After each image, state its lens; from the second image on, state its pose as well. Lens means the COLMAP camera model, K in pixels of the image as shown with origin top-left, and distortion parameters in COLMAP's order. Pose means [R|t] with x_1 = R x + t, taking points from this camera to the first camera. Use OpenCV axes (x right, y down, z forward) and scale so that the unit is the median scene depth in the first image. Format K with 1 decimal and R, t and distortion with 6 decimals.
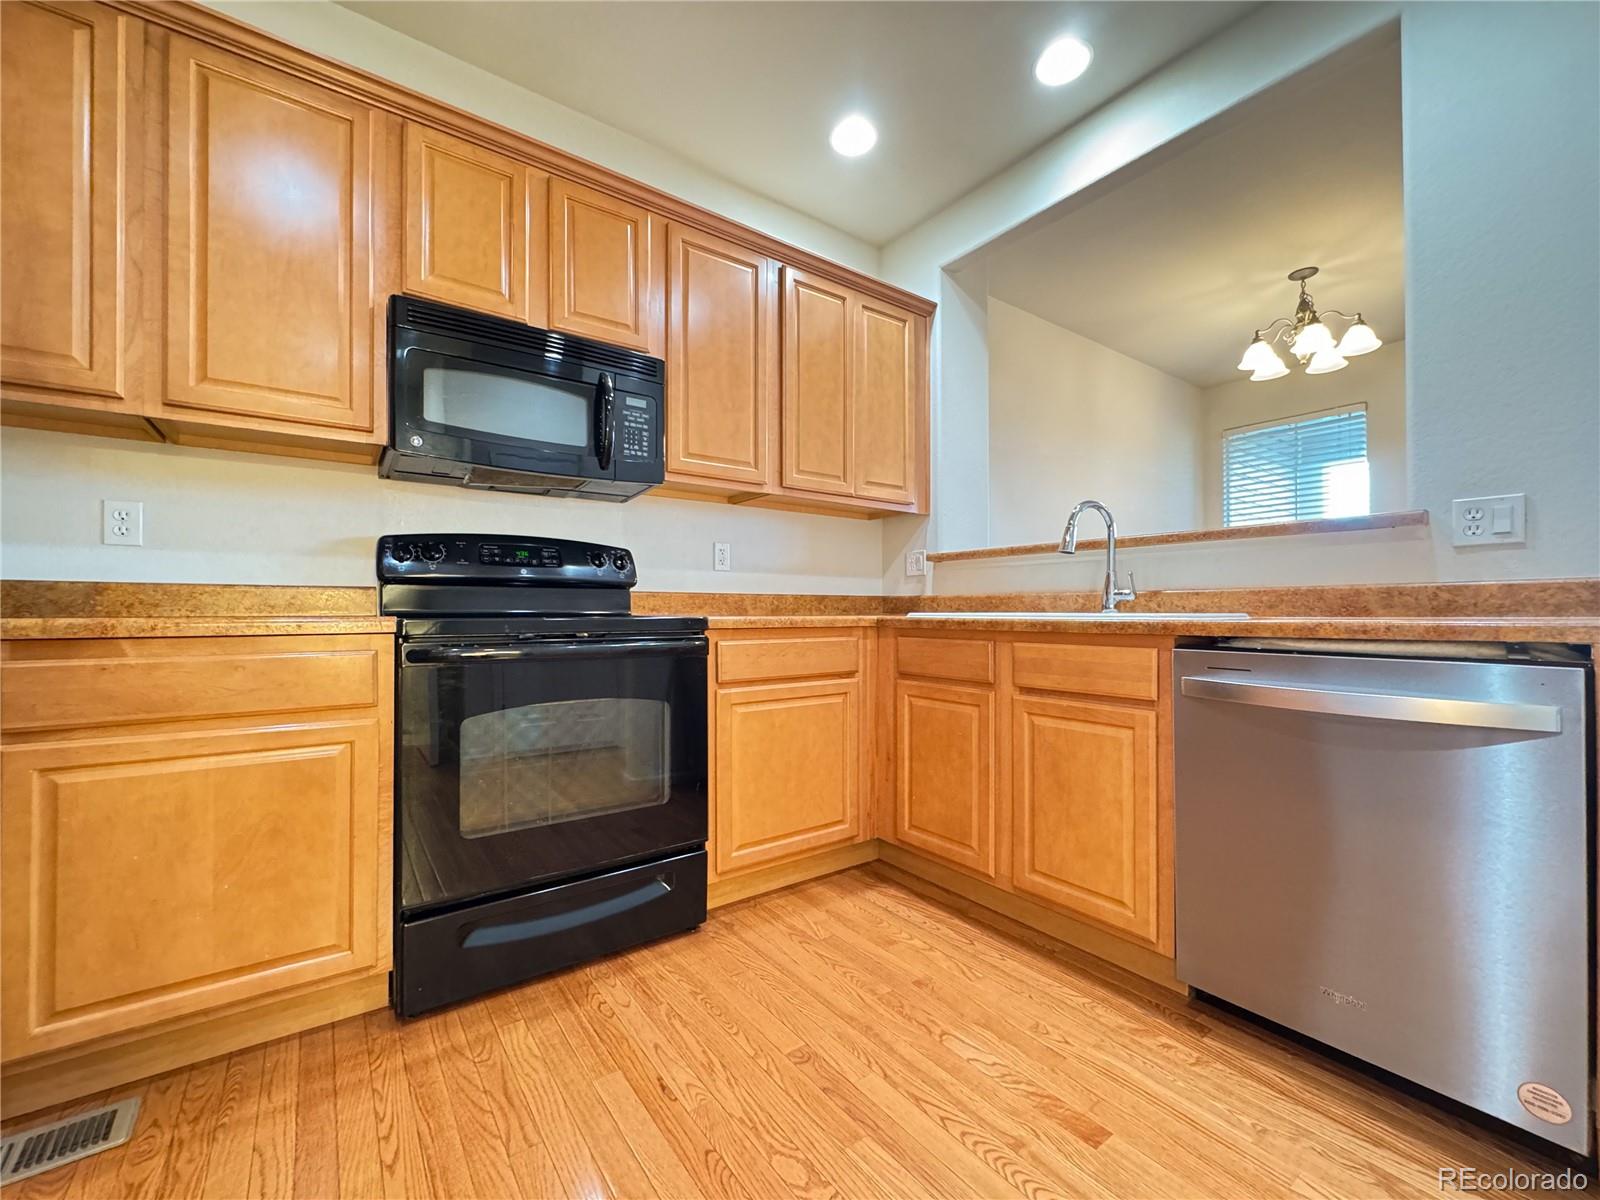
lens RADIAL K [[648.4, 0, 807.3], [0, 648.4, 606.7], [0, 0, 1]] dist [0.003074, -0.000453]
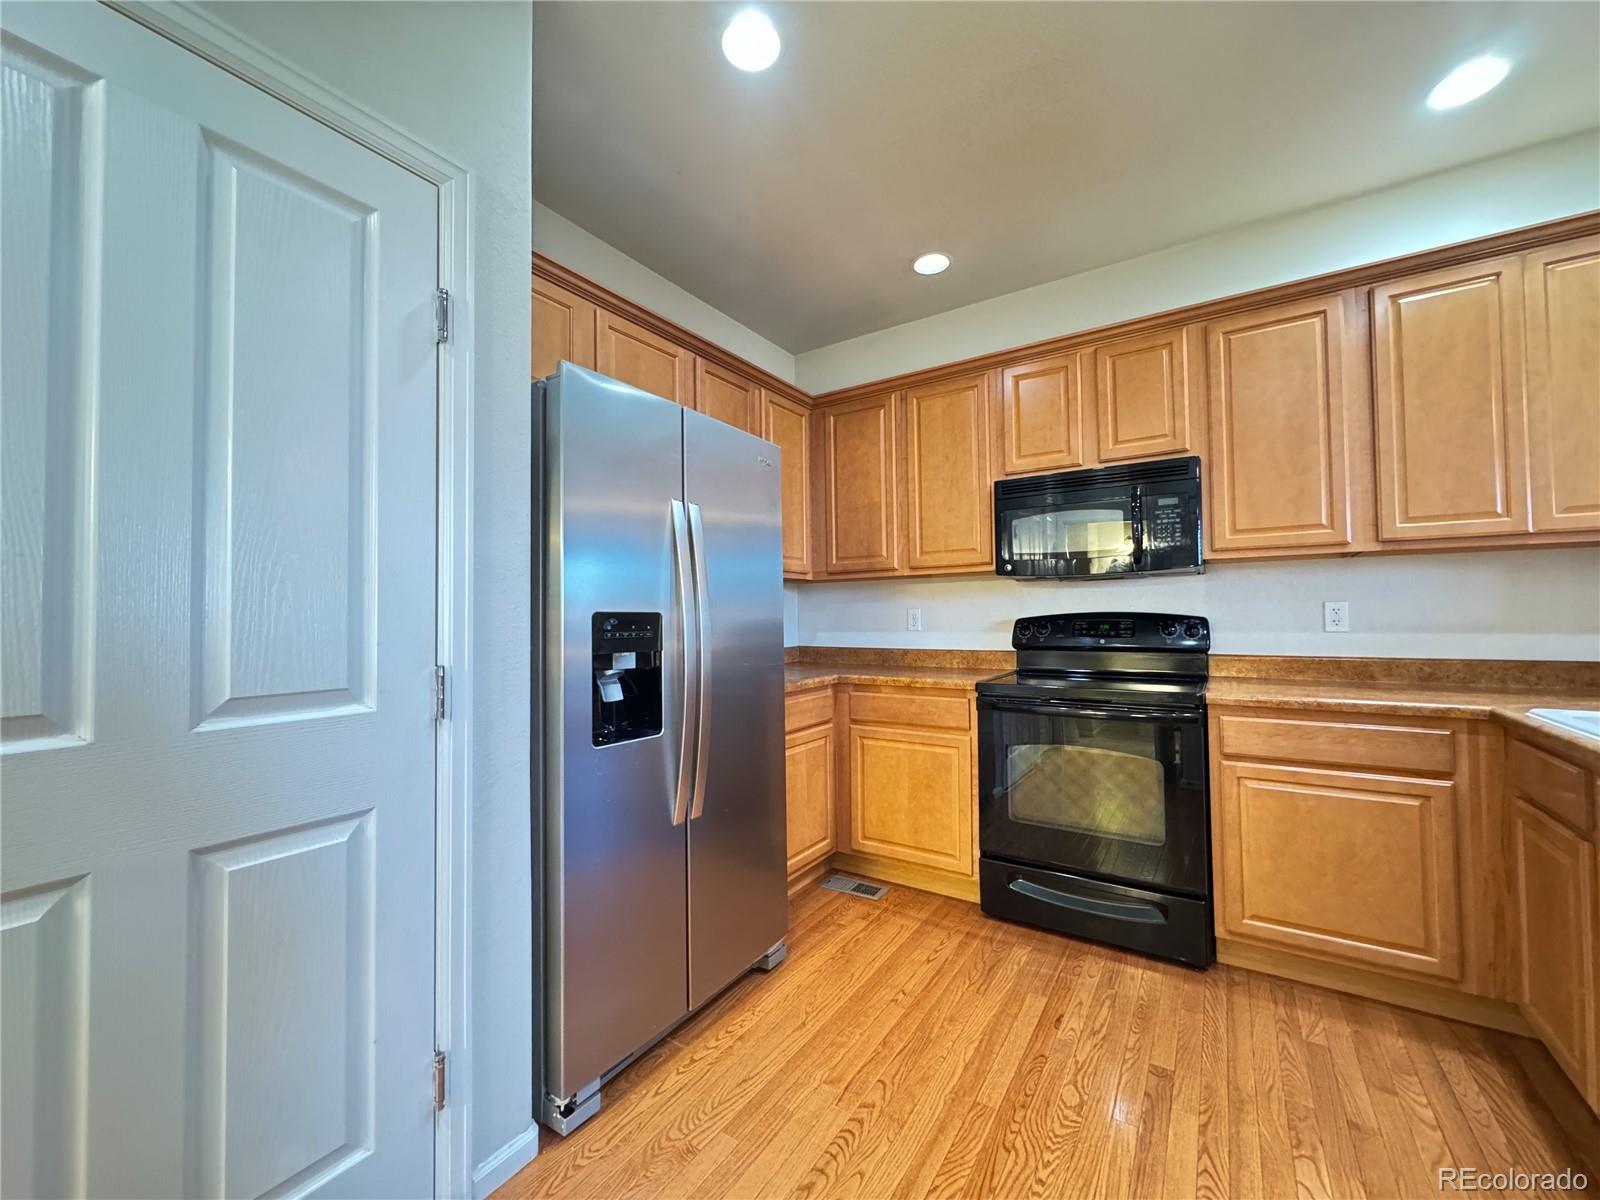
lens RADIAL K [[648.4, 0, 788.8], [0, 648.4, 598.9], [0, 0, 1]] dist [0.003074, -0.000453]
pose [[0.326833, -0.033938, -0.944472, 0.714834], [0.021168, 0.999367, -0.028586, -0.137111], [0.944845, -0.010649, 0.327345, -0.042860]]
